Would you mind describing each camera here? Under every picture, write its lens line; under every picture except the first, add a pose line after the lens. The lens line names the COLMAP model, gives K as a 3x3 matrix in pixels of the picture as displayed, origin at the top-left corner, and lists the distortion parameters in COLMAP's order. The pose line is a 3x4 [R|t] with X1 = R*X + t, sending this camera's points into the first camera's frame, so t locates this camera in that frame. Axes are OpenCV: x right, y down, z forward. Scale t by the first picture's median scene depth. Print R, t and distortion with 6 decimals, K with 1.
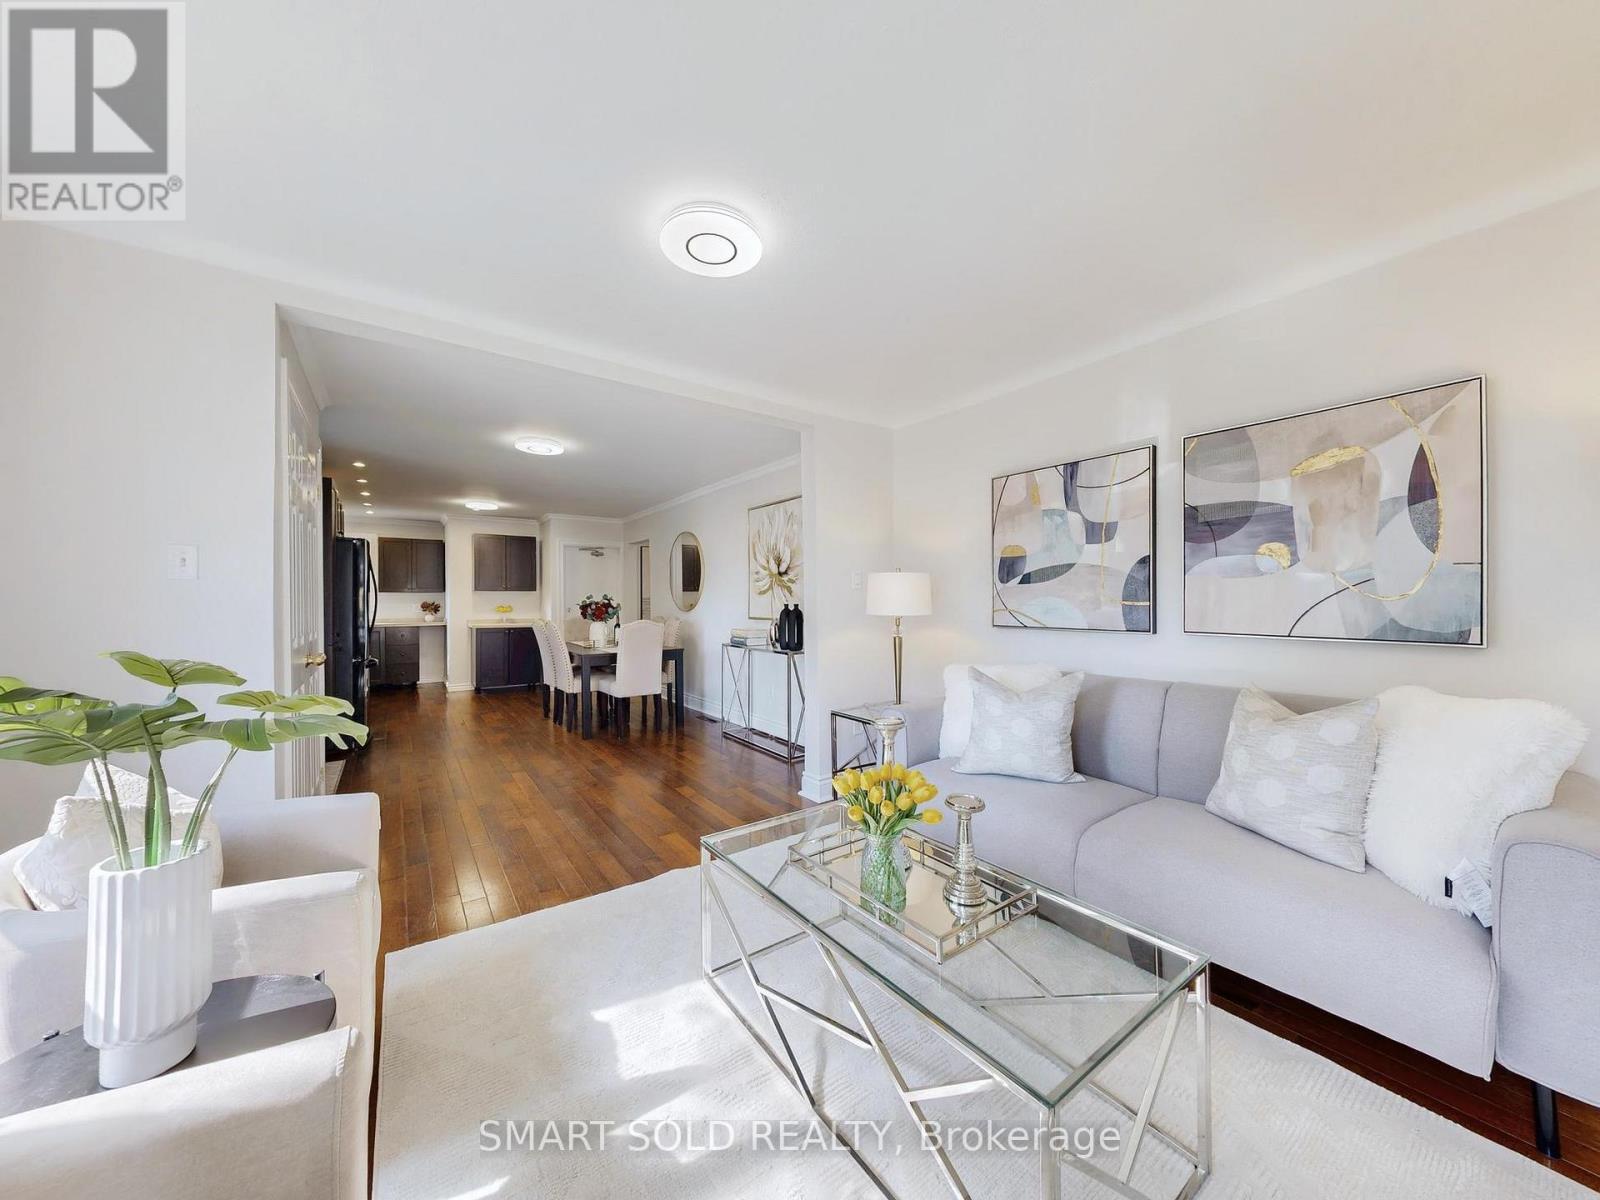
lens RADIAL K [[570.4, 0, 801.2], [0, 570.4, 602.5], [0, 0, 1]] dist [-0.000752, 0.000011]
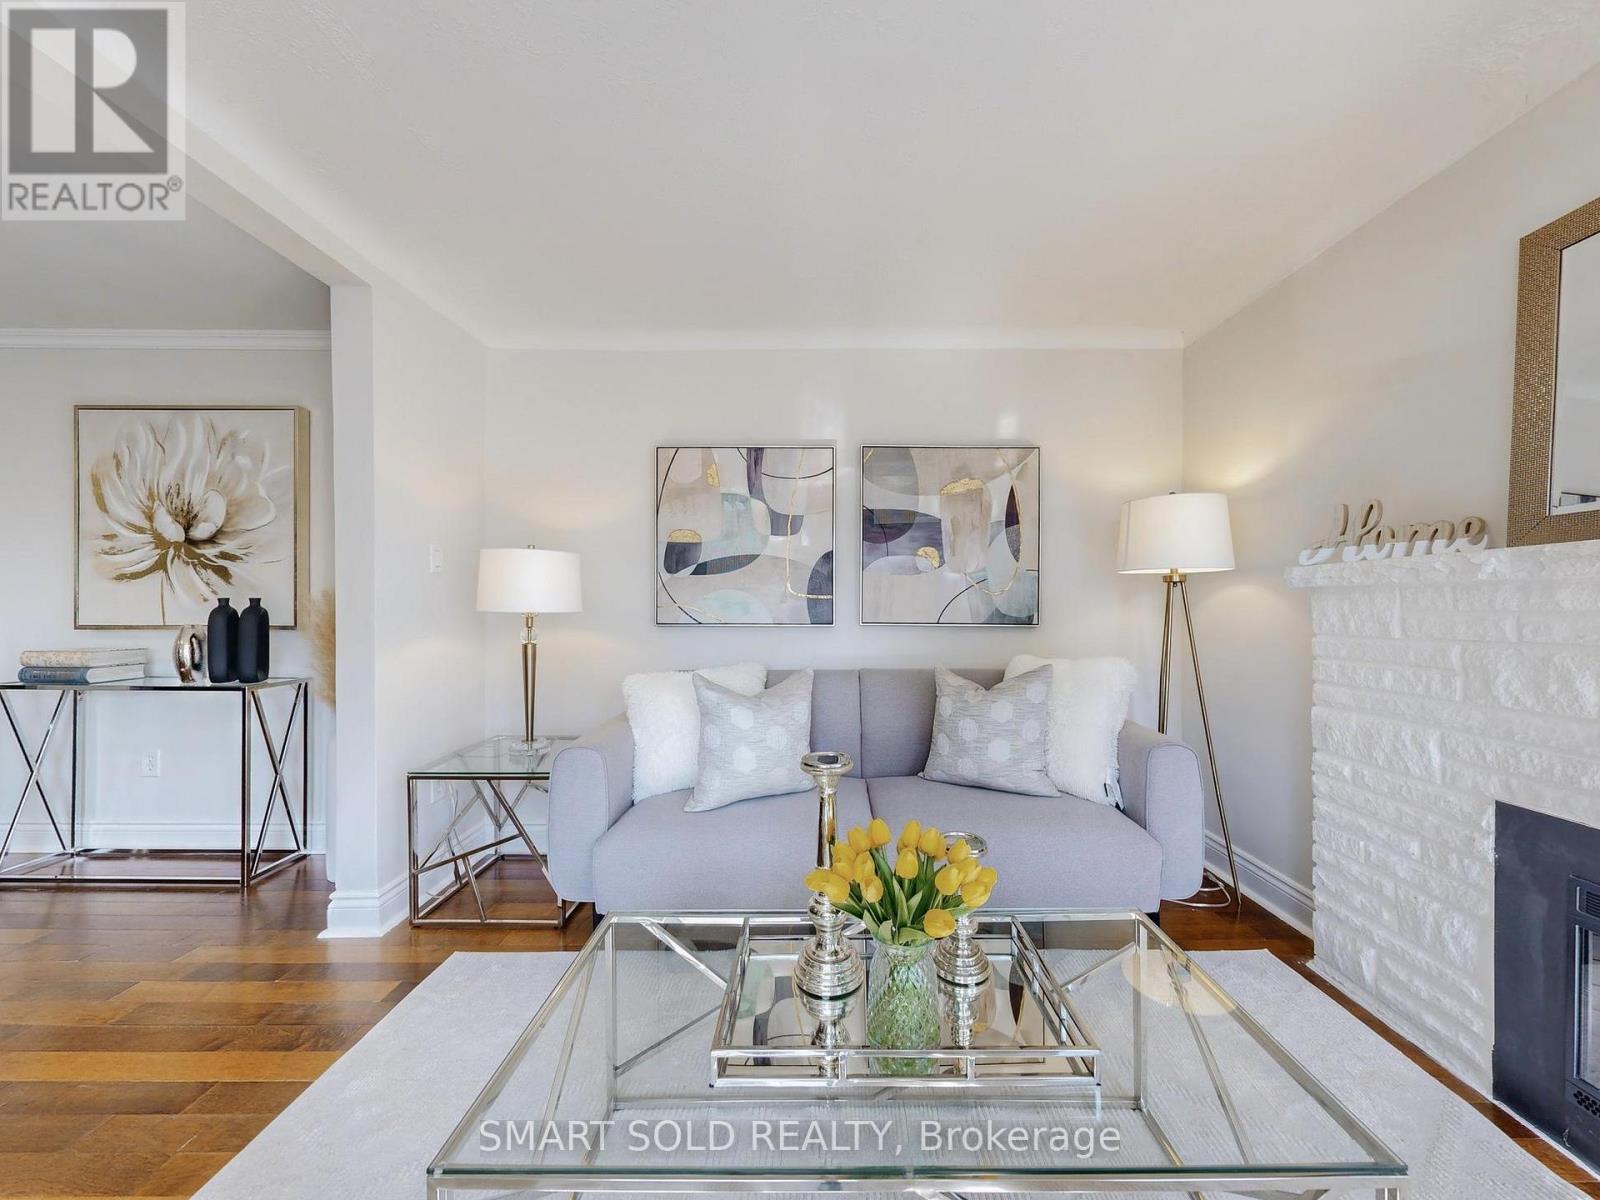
lens RADIAL K [[570.4, 0, 813.8], [0, 570.4, 603.3], [0, 0, 1]] dist [-0.000752, 0.000011]
pose [[0.579566, 0.005287, 0.814908, -0.220321], [-0.000830, 0.999982, -0.005897, 0.016131], [-0.814925, 0.002741, 0.579560, 0.350549]]
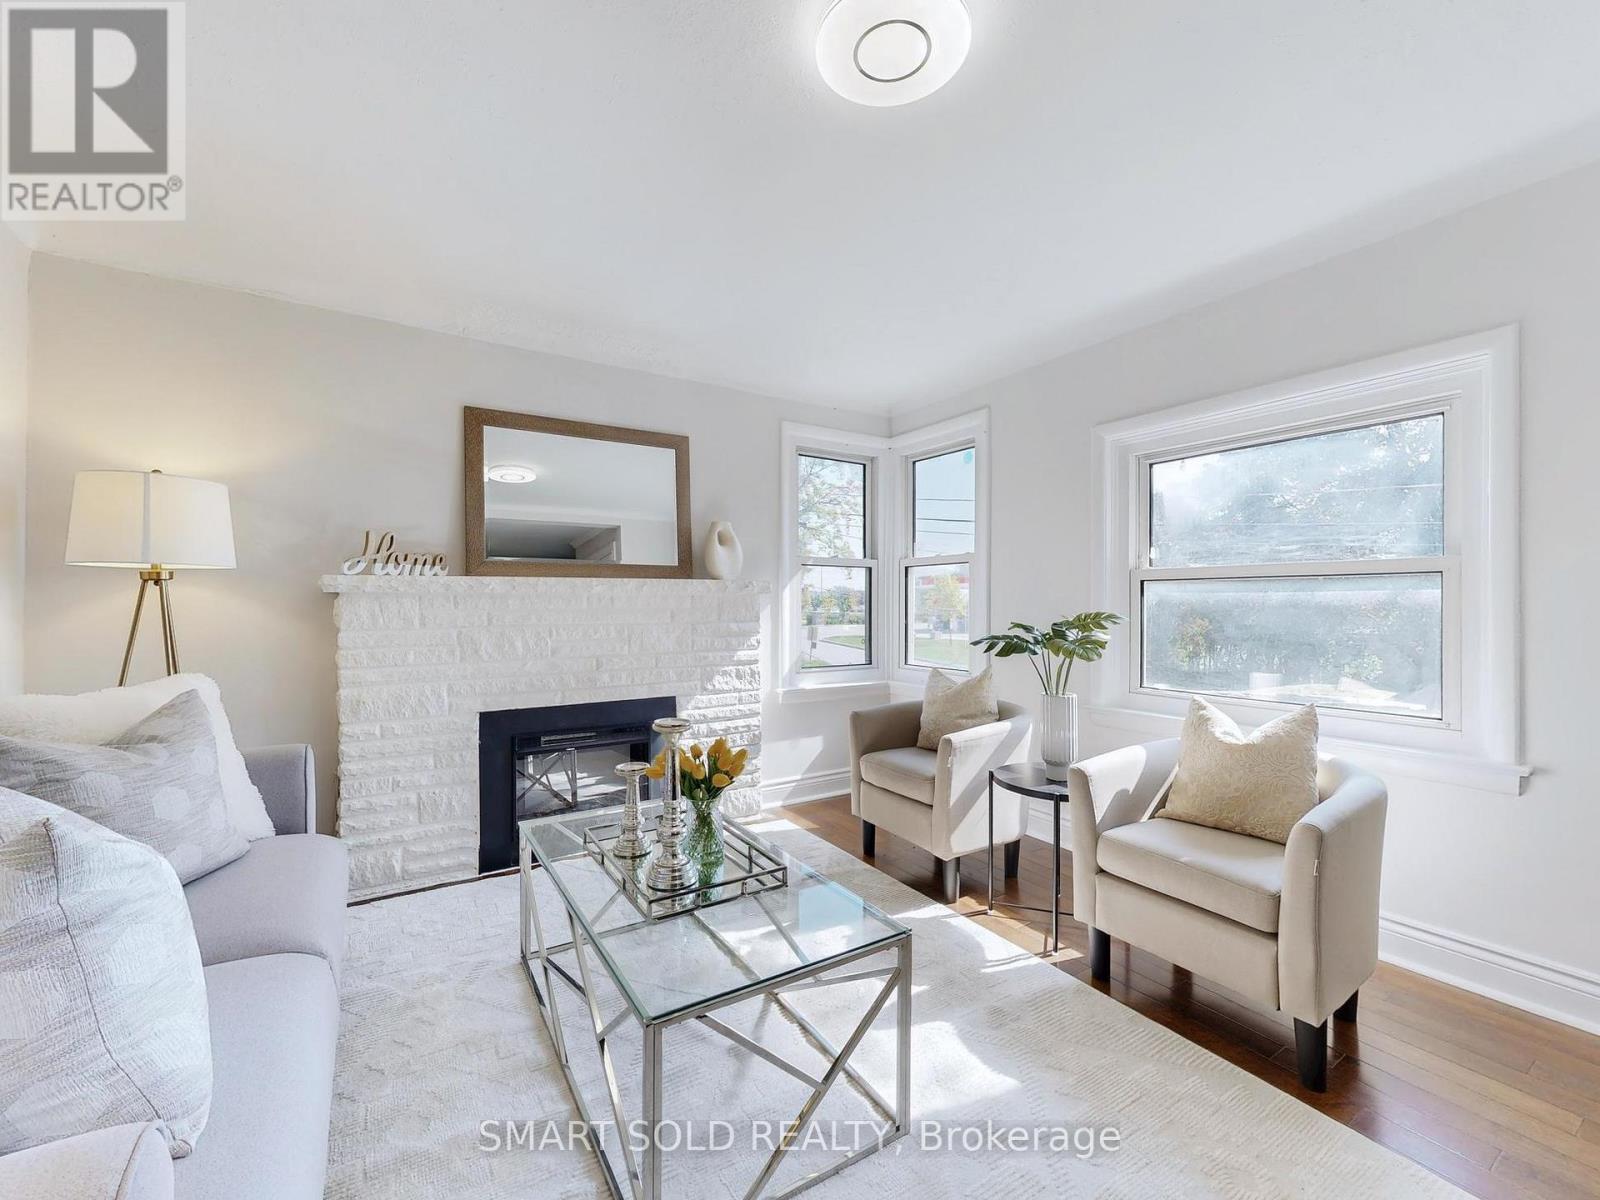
lens RADIAL K [[679.0, 0, 798.3], [0, 679.0, 603.4], [0, 0, 1]] dist [0.002274, 0.000369]
pose [[-0.998648, 0.006248, 0.051597, -0.065373], [0.006200, 0.999980, -0.001098, 0.014298], [-0.051603, -0.000777, -0.998667, 1.093828]]
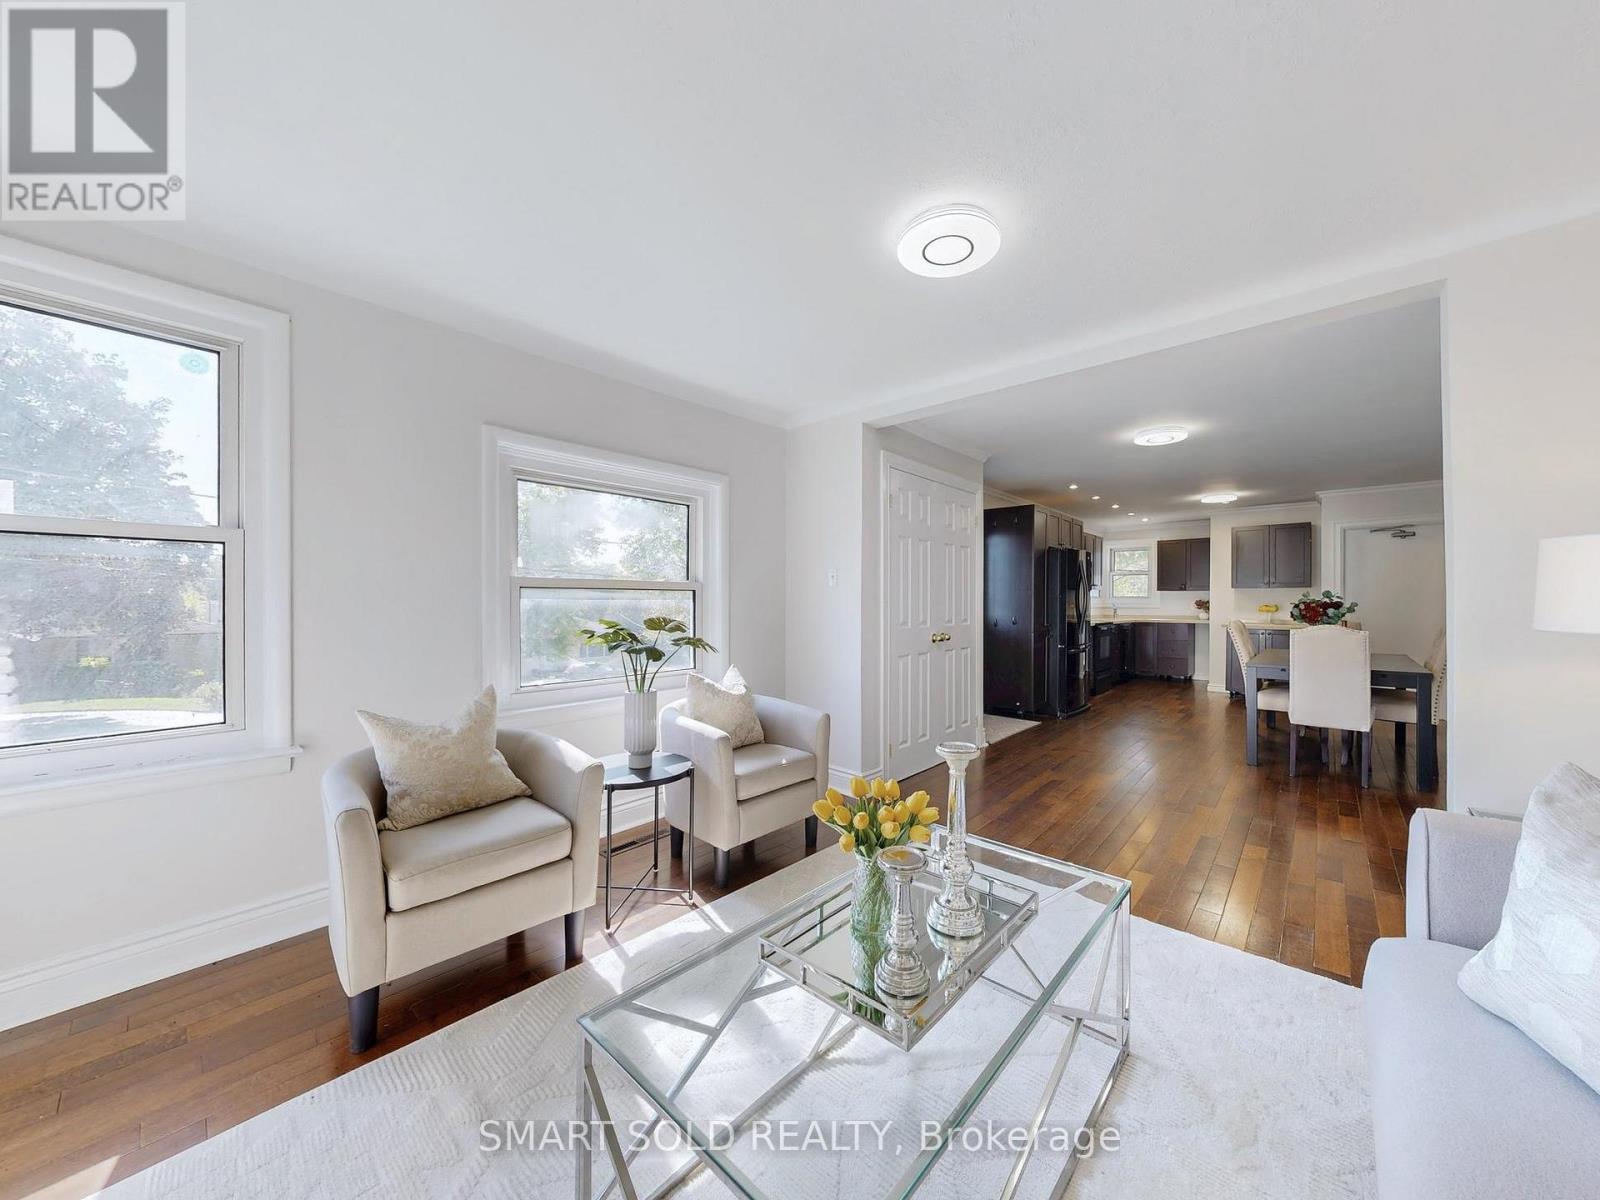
lens RADIAL K [[570.4, 0, 835.2], [0, 570.4, 600.3], [0, 0, 1]] dist [-0.000752, 0.000011]
pose [[0.240627, 0.004895, -0.970605, 0.468001], [-0.005334, 0.999979, 0.003720, -0.001325], [0.970603, 0.004282, 0.240648, 0.336964]]
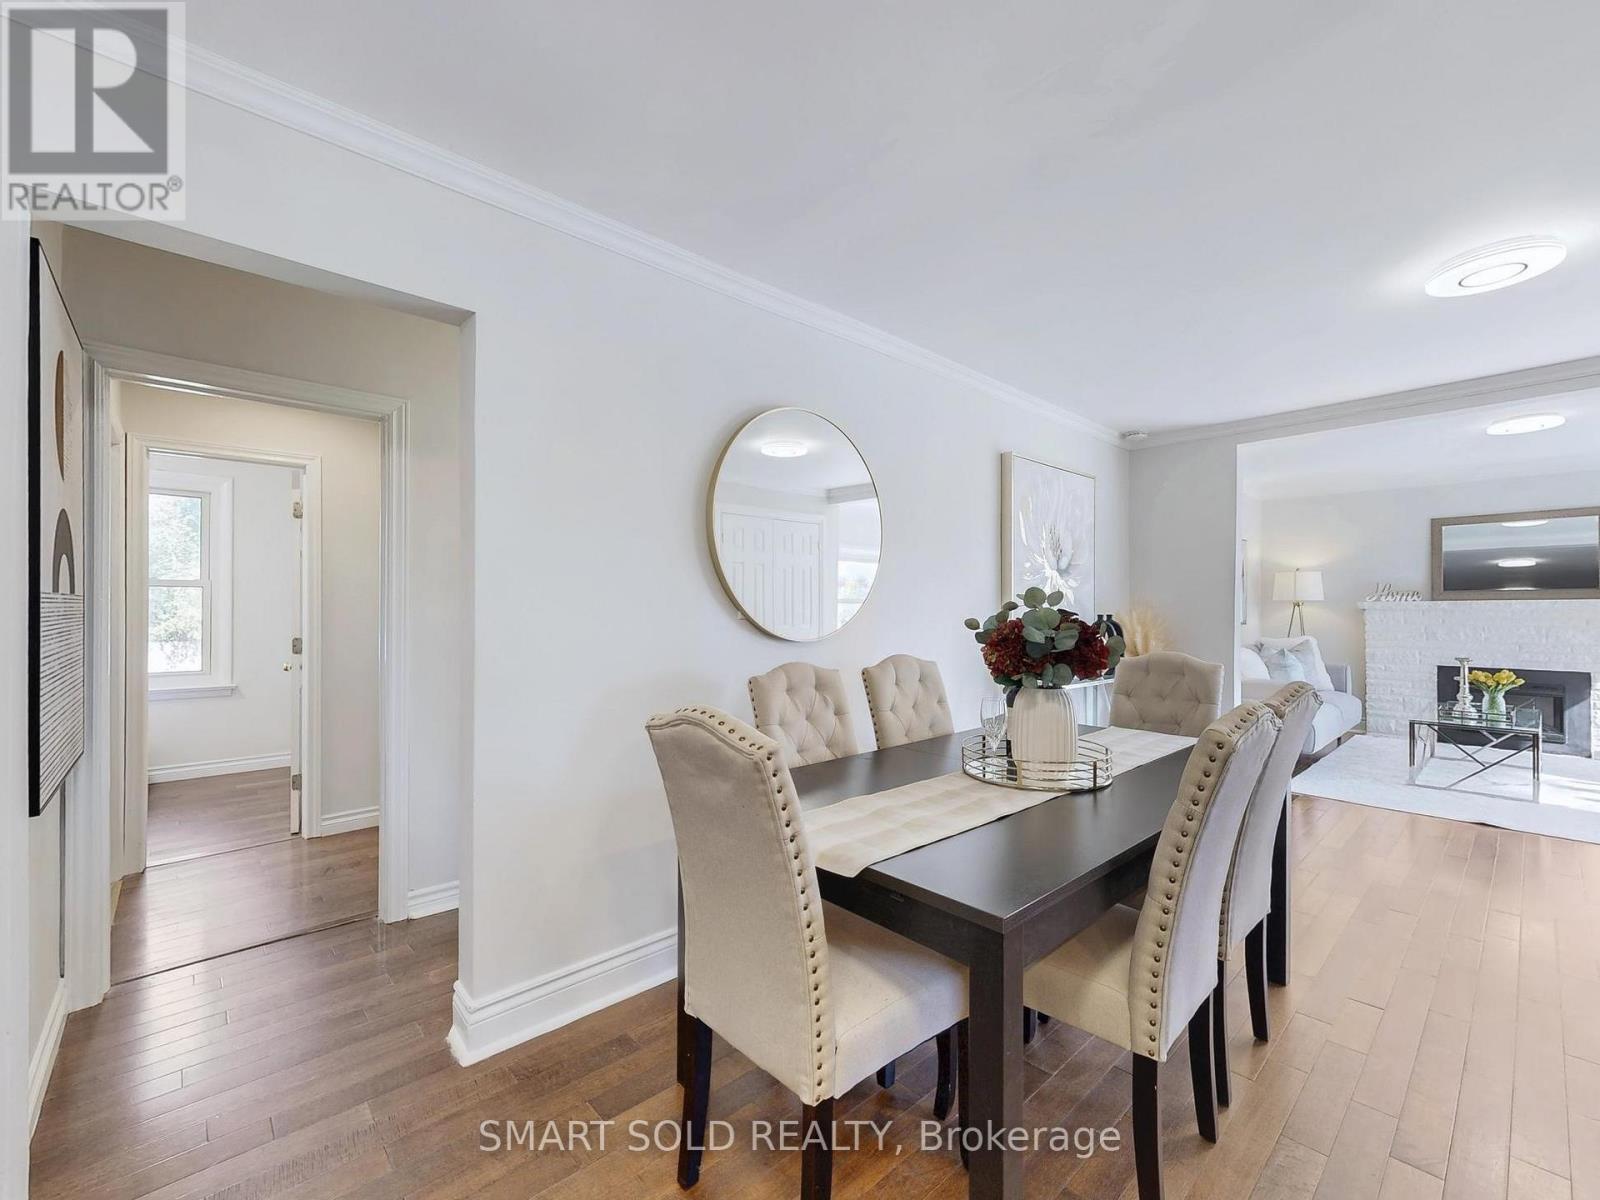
lens RADIAL K [[679.0, 0, 798.3], [0, 679.0, 599.6], [0, 0, 1]] dist [0.002274, 0.000369]
pose [[-0.129775, 0.015718, 0.991419, -1.294031], [-0.001624, 0.999870, -0.016064, 0.004179], [-0.991542, -0.003695, -0.129733, 2.272858]]
